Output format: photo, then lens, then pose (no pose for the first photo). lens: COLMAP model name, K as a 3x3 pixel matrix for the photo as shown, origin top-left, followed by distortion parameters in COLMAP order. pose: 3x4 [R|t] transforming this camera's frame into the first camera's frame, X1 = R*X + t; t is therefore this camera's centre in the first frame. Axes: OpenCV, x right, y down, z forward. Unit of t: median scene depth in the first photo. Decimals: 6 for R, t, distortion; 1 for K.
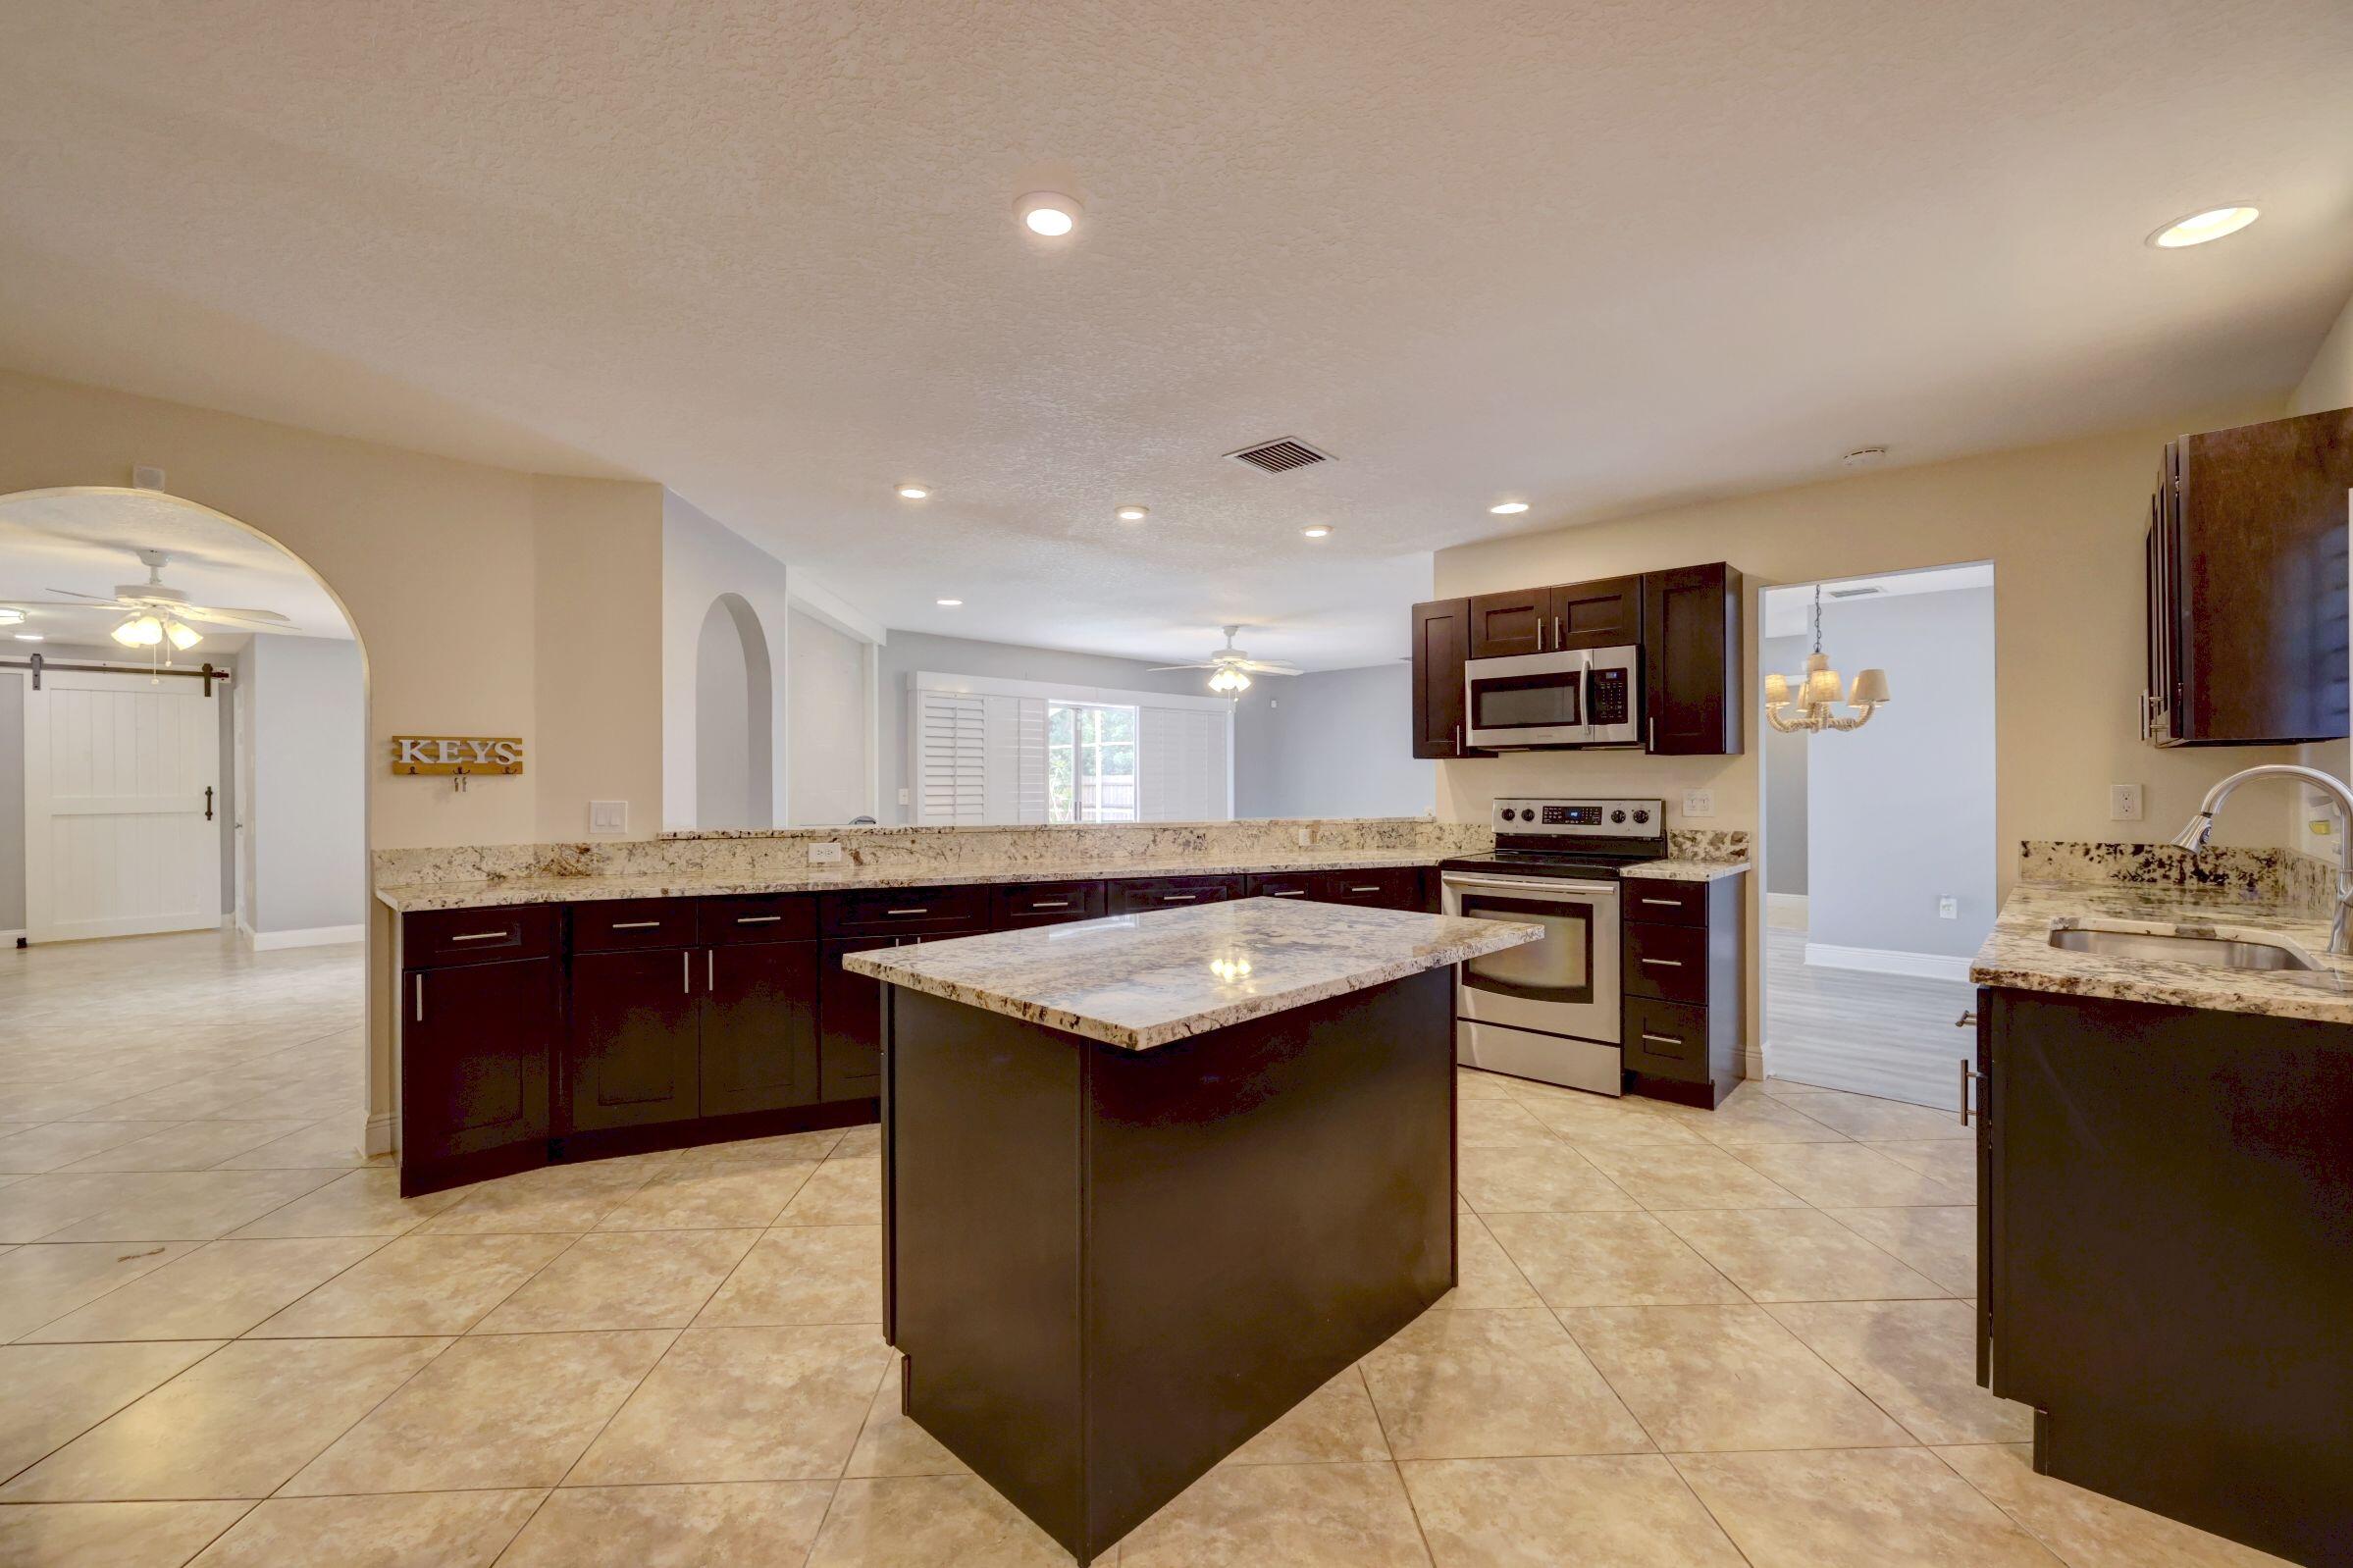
lens RADIAL K [[976.4, 0, 1173.2], [0, 976.4, 781.6], [0, 0, 1]] dist [-0.003474, 0.000546]
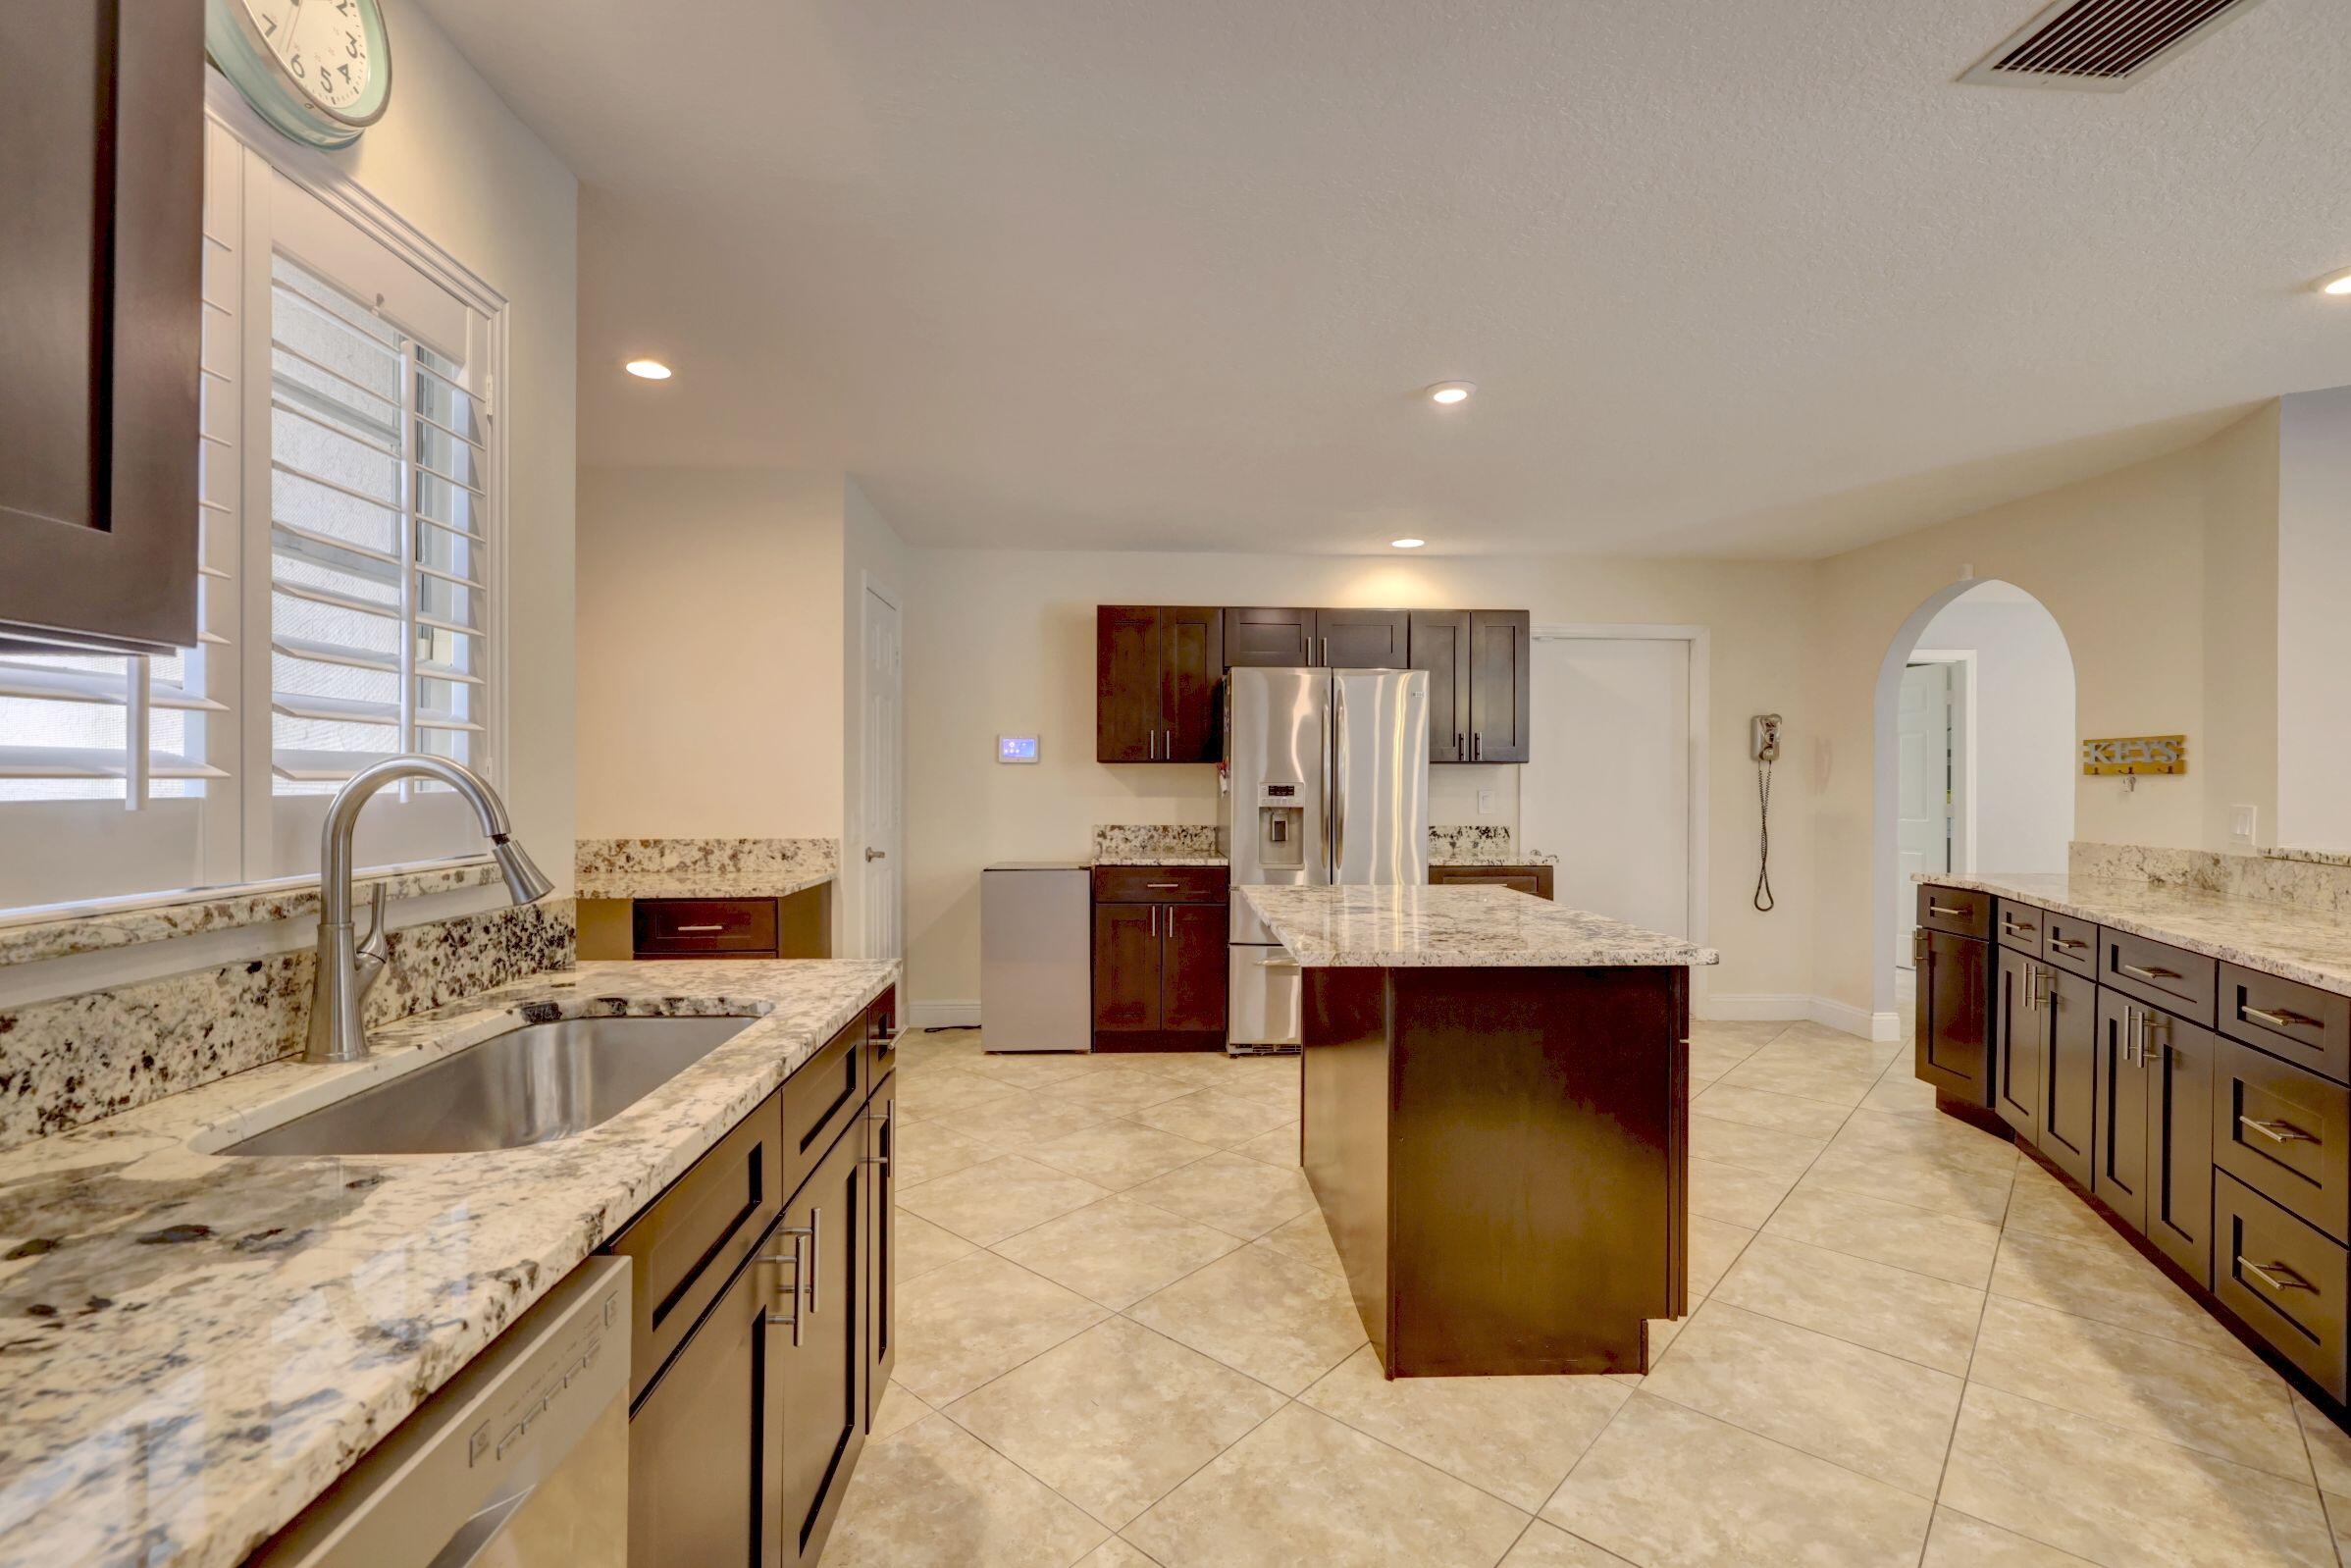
lens RADIAL K [[1039.8, 0, 1183.2], [0, 1039.8, 785.9], [0, 0, 1]] dist [-0.001048, -0.000253]
pose [[-0.690759, 0.004218, -0.723073, 0.752979], [-0.001729, 0.999970, 0.007484, -0.001874], [0.723083, 0.006420, -0.690731, 1.057836]]
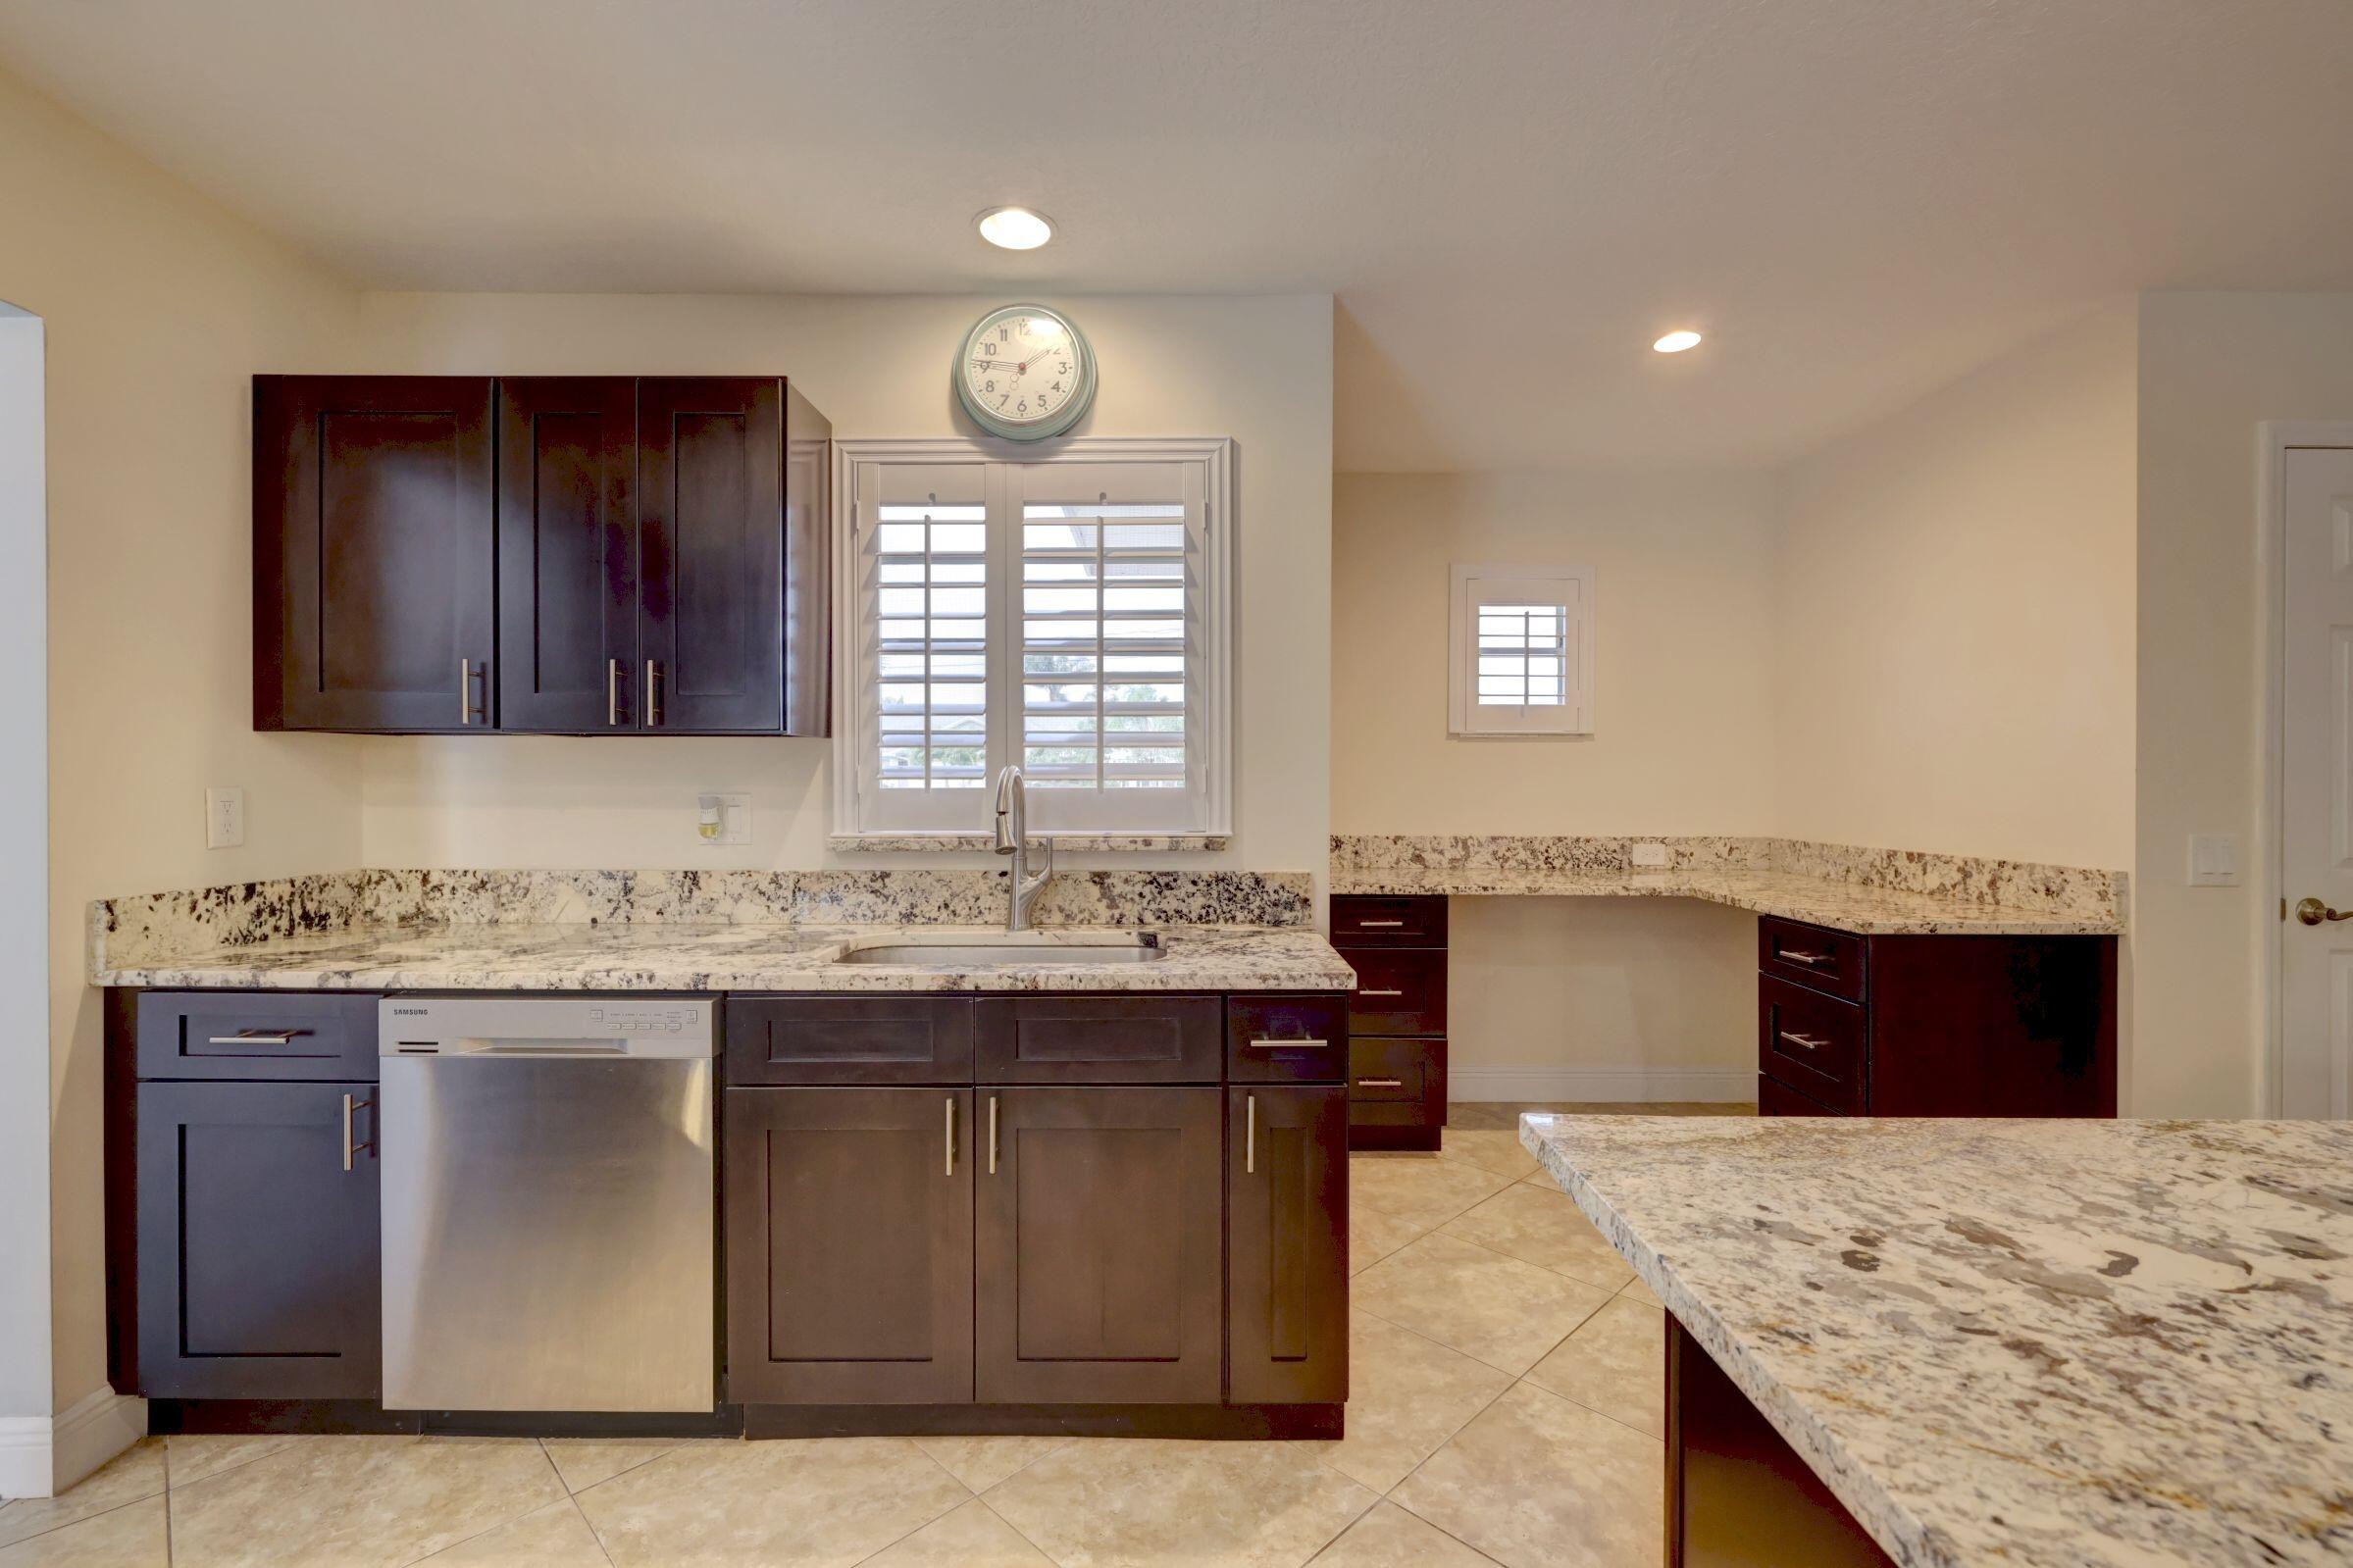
lens RADIAL K [[1040.6, 0, 1172.7], [0, 1040.6, 778.9], [0, 0, 1]] dist [-0.001048, -0.000253]
pose [[-0.679487, -0.000593, 0.733688, 0.097202], [0.001388, 0.999997, 0.002093, -0.003011], [-0.733687, 0.002441, -0.679484, 0.979837]]
